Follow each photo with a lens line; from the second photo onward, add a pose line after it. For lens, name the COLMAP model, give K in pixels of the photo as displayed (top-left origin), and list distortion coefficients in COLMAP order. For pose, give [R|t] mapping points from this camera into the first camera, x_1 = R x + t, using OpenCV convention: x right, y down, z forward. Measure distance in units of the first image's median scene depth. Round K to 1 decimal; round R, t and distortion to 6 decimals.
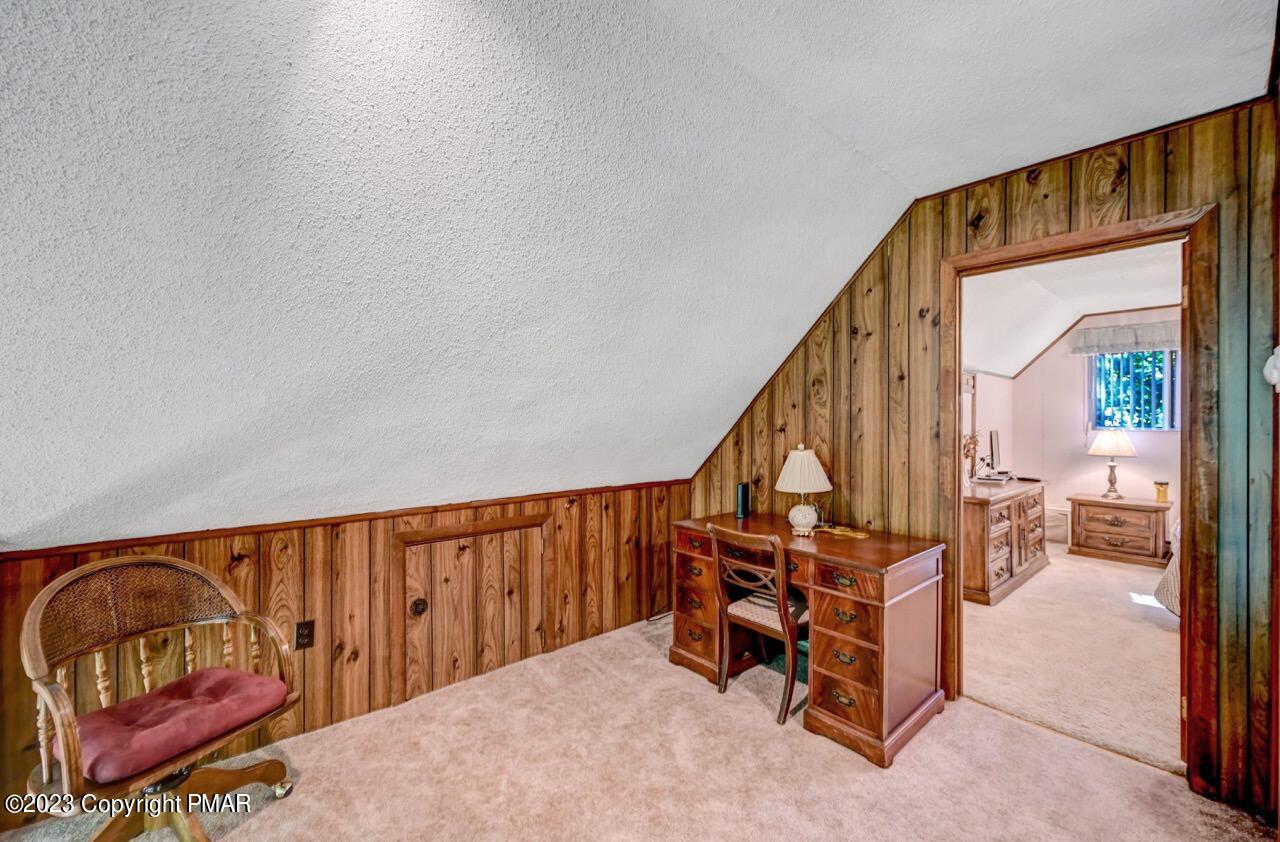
lens RADIAL K [[524.1, 0, 640.0], [0, 524.1, 421.0], [0, 0, 1]] dist [0.001804, 0.000231]
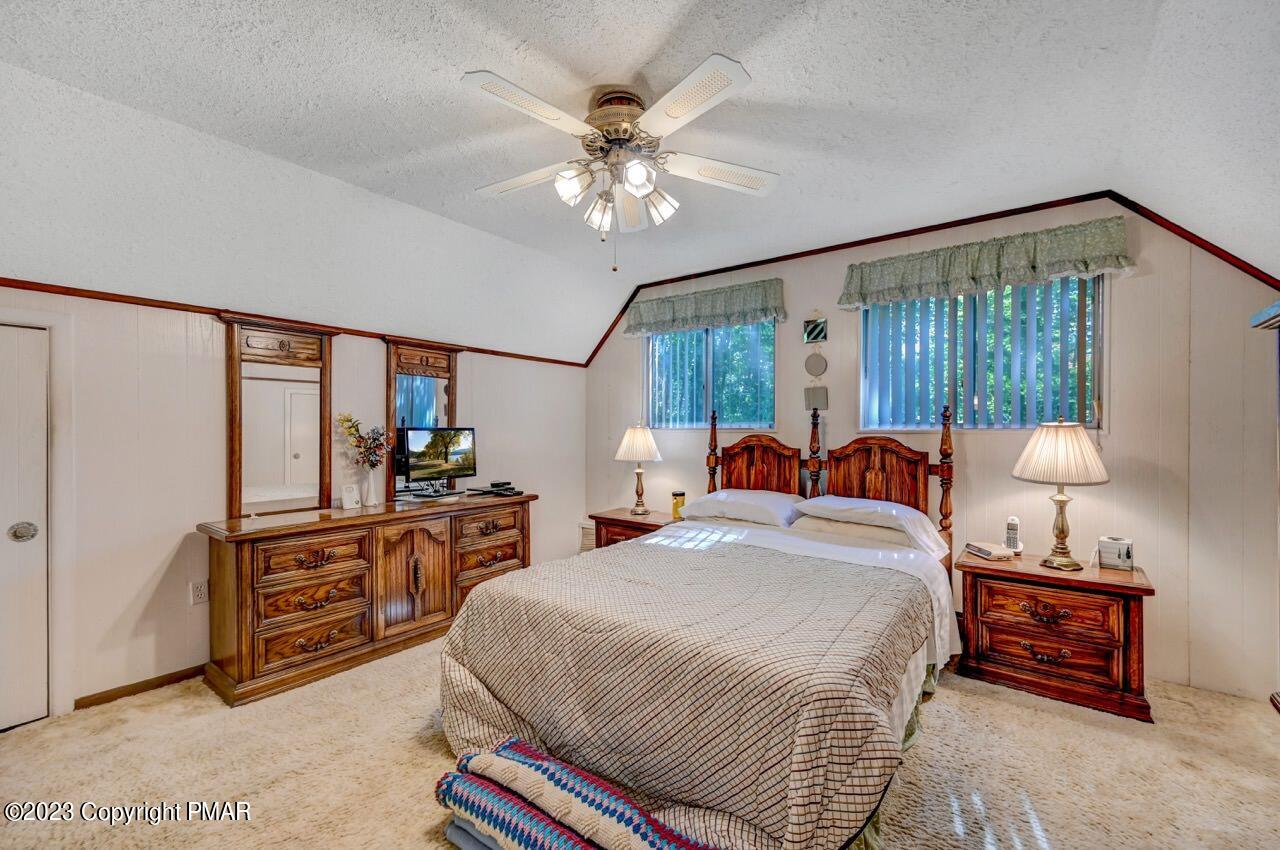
lens RADIAL K [[530.5, 0, 663.4], [0, 530.5, 426.9], [0, 0, 1]] dist [0.012710, 0.000038]
pose [[0.975320, -0.002218, 0.220785, 1.440732], [0.002791, 0.999993, -0.002286, 0.033376], [-0.220779, 0.002845, 0.975320, 0.402644]]
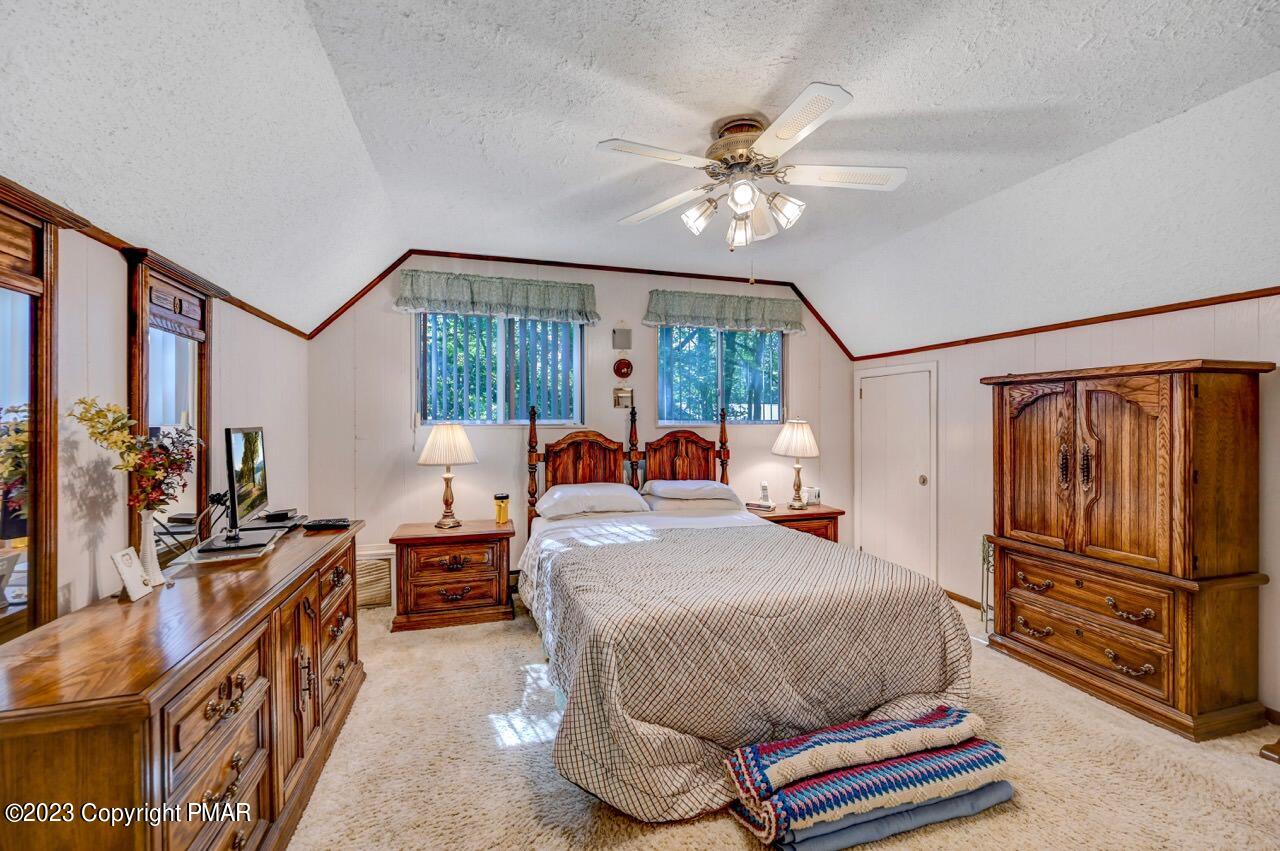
lens RADIAL K [[521.3, 0, 636.7], [0, 521.3, 419.6], [0, 0, 1]] dist [-0.001343, -0.000132]
pose [[0.416352, -0.001580, 0.909202, 0.758581], [0.002109, 0.999997, 0.000772, 0.021148], [-0.909201, 0.001596, 0.416354, 0.965970]]
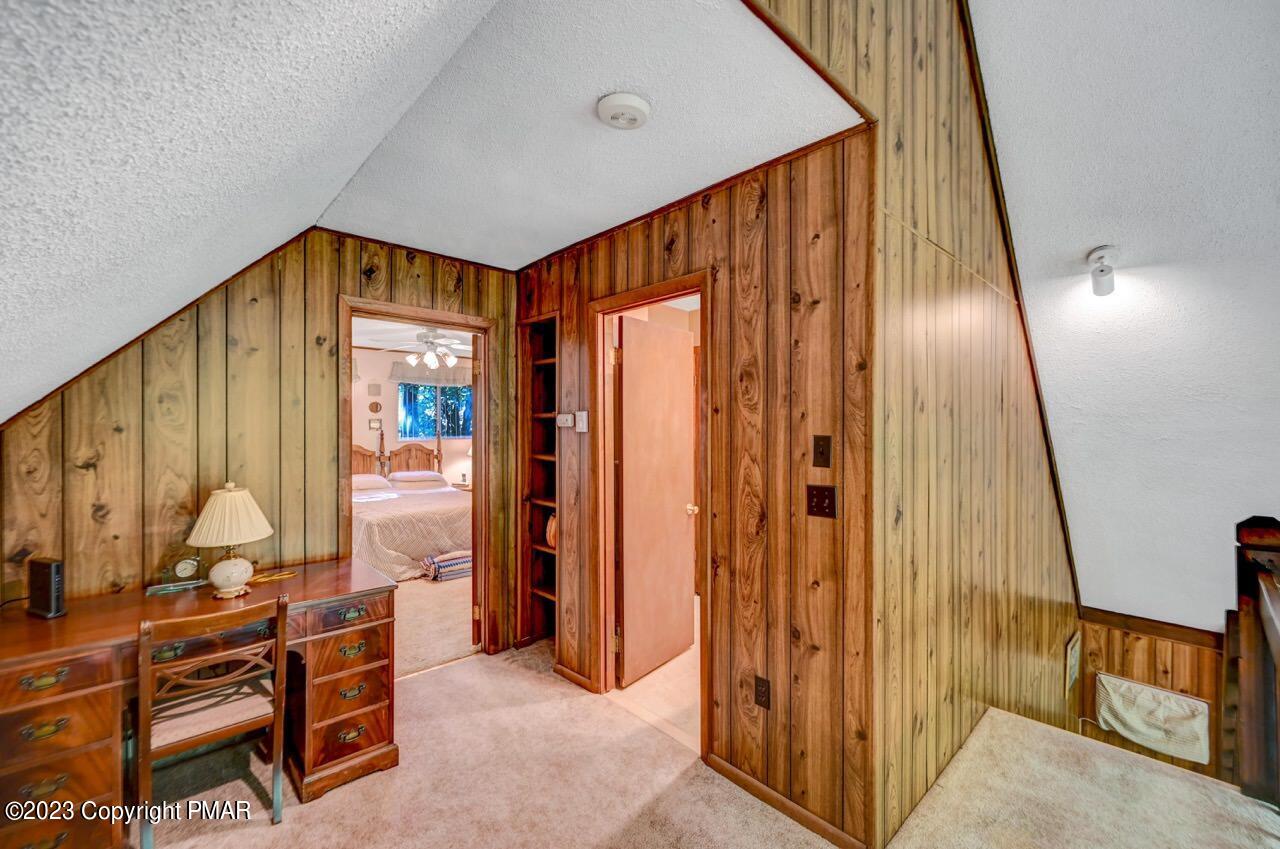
lens RADIAL K [[526.1, 0, 641.2], [0, 526.1, 434.7], [0, 0, 1]] dist [-0.001211, -0.000081]
pose [[-0.029251, -0.019209, 0.999388, -0.499972], [-0.001192, 0.999815, 0.019182, -0.043622], [-0.999571, -0.000630, -0.029268, 0.402819]]
